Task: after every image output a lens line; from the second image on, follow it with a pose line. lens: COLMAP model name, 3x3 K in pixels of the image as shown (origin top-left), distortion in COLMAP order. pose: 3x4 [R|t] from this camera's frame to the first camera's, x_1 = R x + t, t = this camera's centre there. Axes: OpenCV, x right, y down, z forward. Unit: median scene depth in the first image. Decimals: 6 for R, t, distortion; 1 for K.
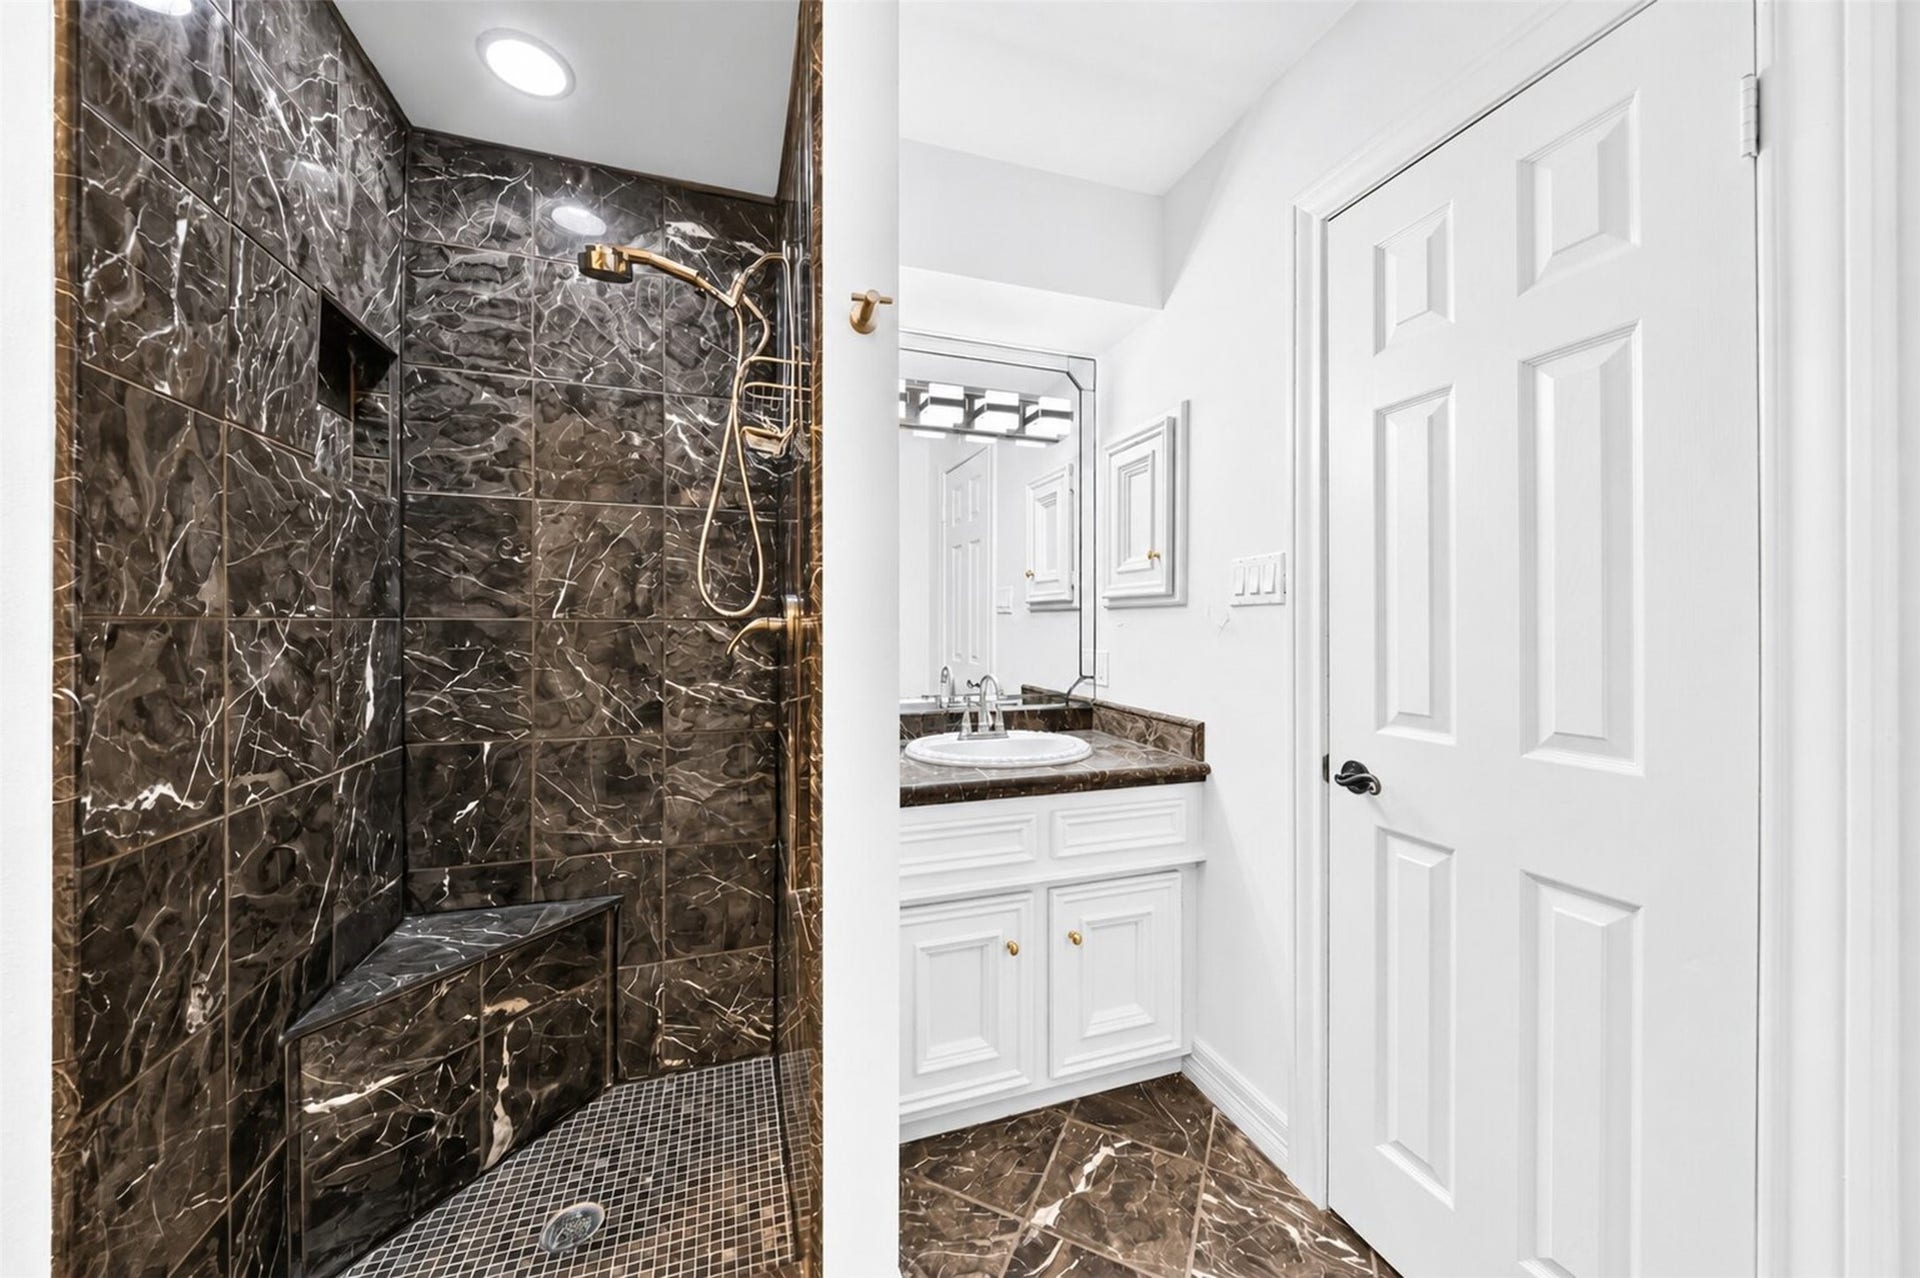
lens RADIAL K [[658.5, 0, 957.8], [0, 658.5, 625.1], [0, 0, 1]] dist [0.001667, -0.007258]
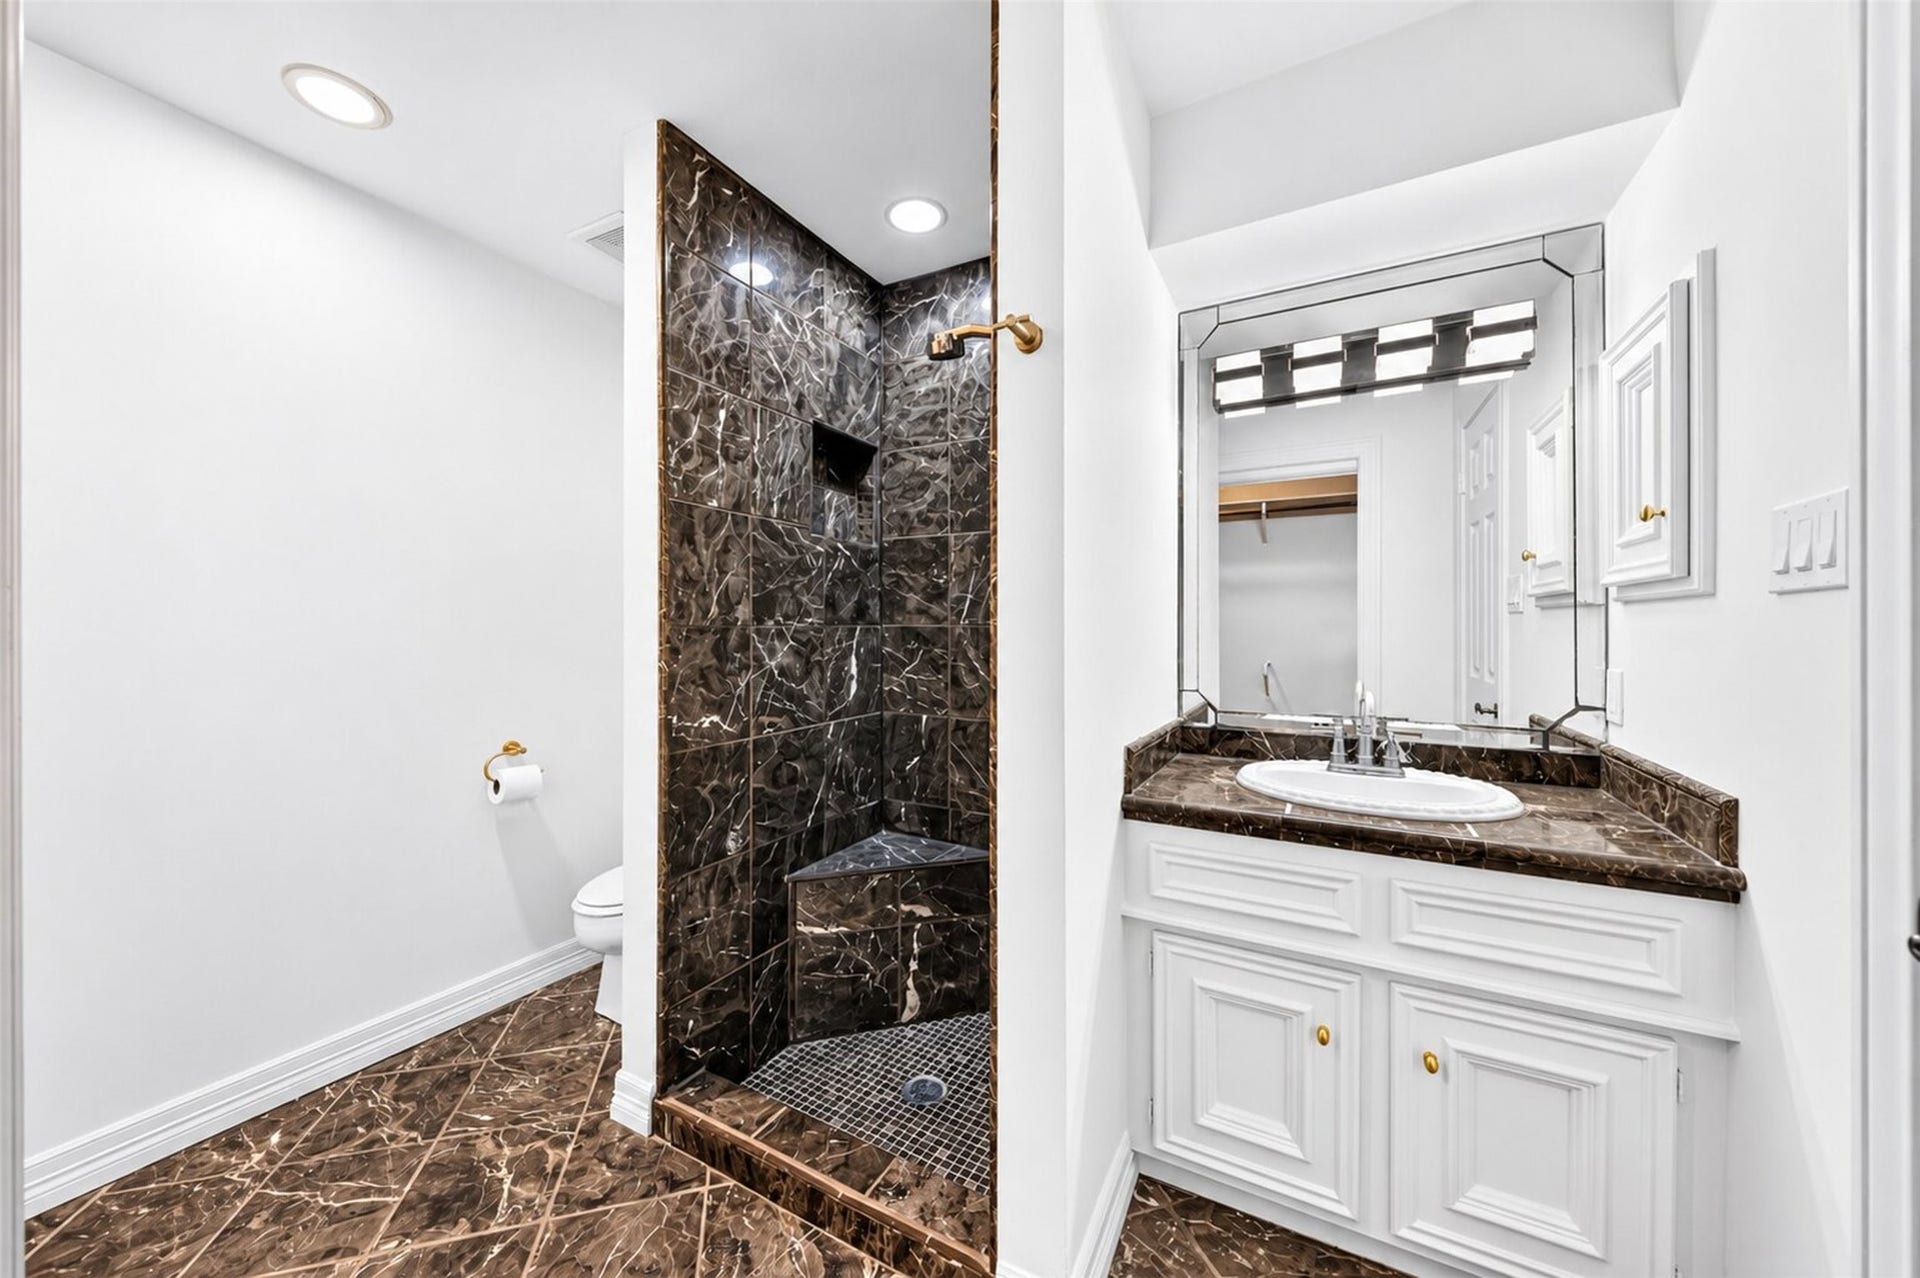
lens RADIAL K [[664.6, 0, 954.6], [0, 664.6, 628.7], [0, 0, 1]] dist [-0.000778, -0.004004]
pose [[0.671401, -0.002274, -0.741090, 0.414443], [0.001591, 0.999997, -0.001627, -0.000577], [0.741092, -0.000087, 0.671403, 0.141041]]
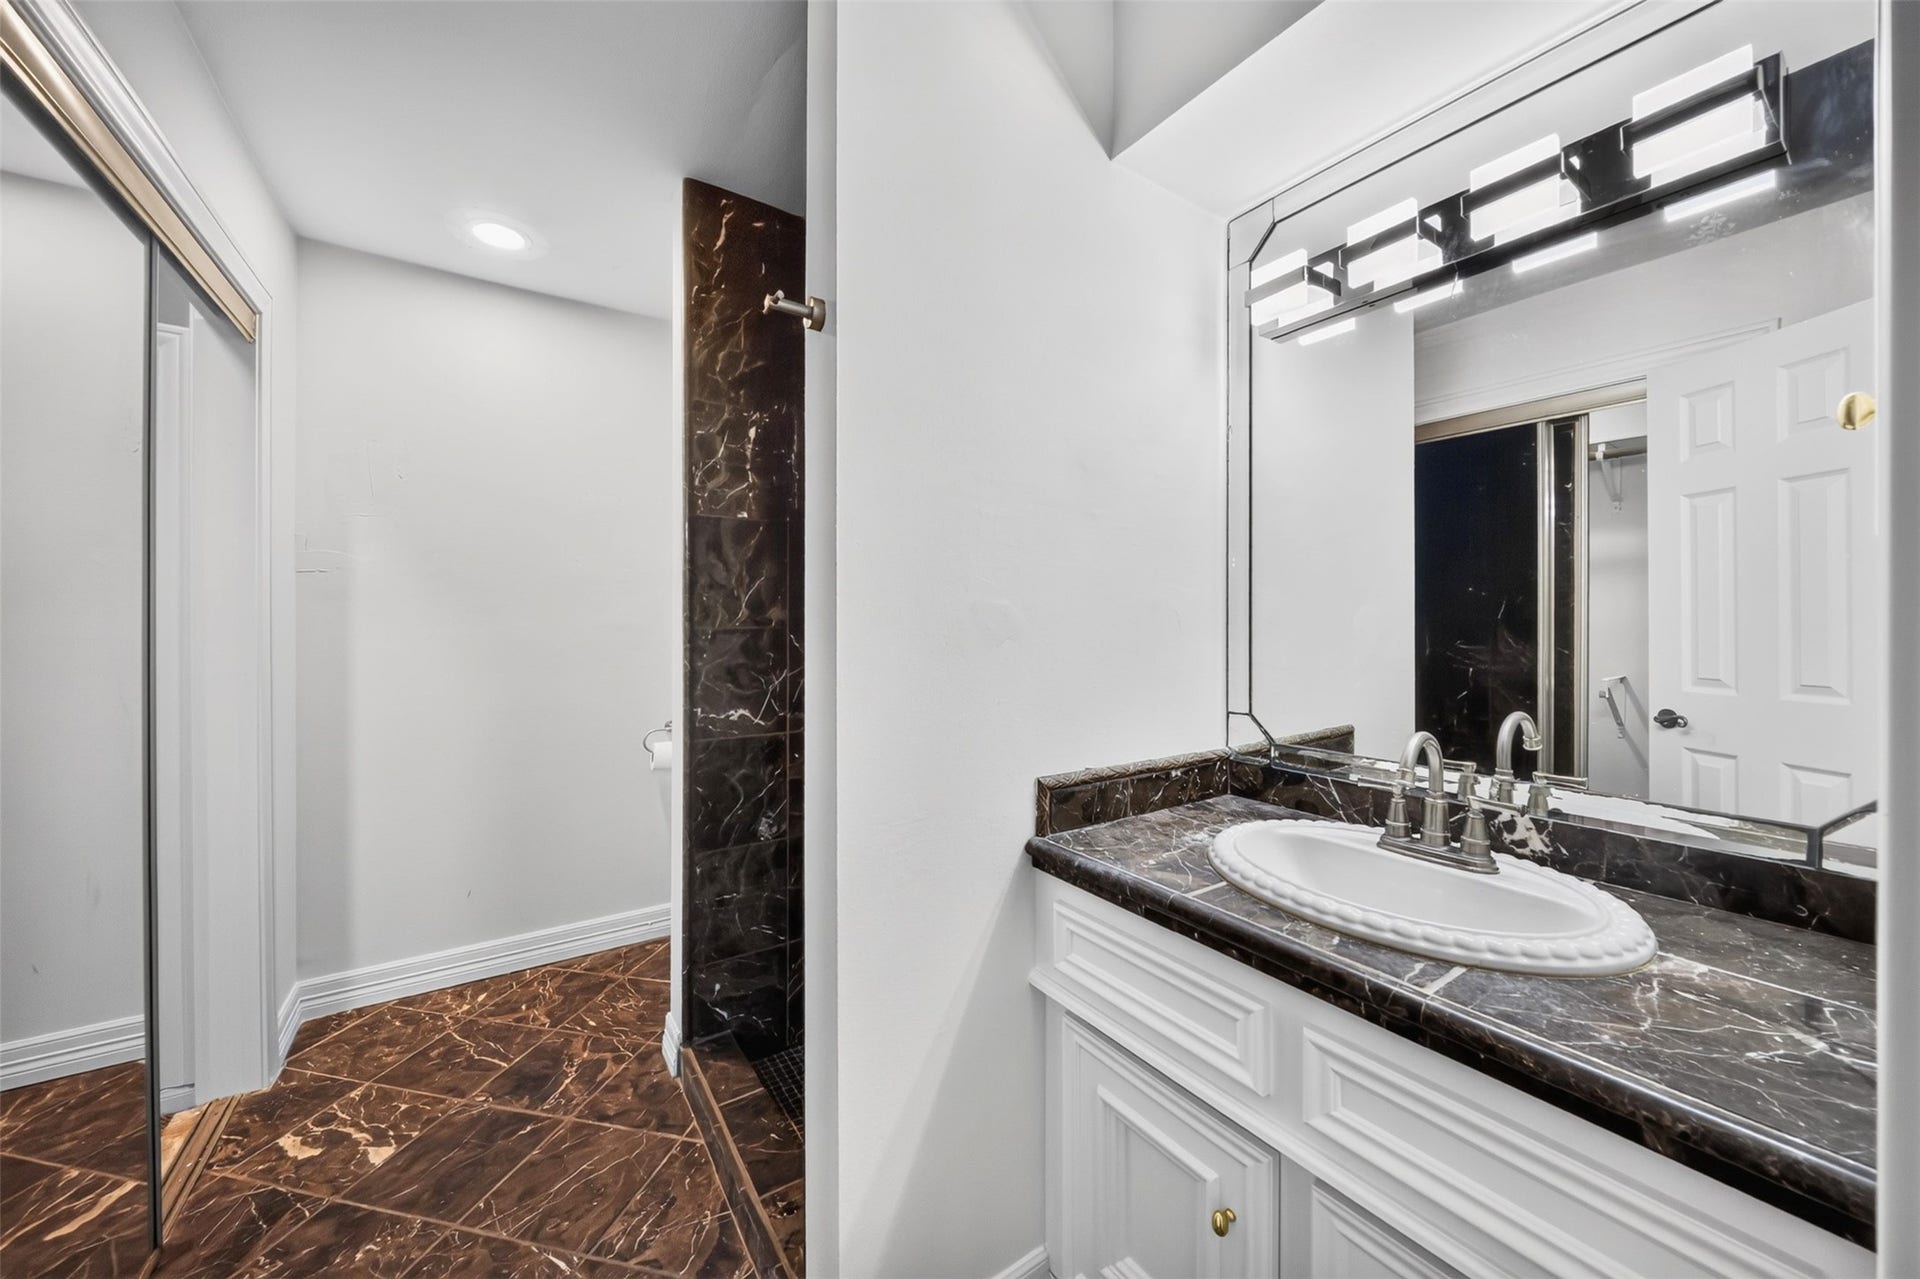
lens RADIAL K [[664.6, 0, 954.6], [0, 664.6, 629.2], [0, 0, 1]] dist [-0.000778, -0.004004]
pose [[0.274205, 0.000602, -0.961671, 0.602998], [-0.007259, 0.999973, -0.001444, -0.005710], [0.961644, 0.007377, 0.274202, 0.663570]]
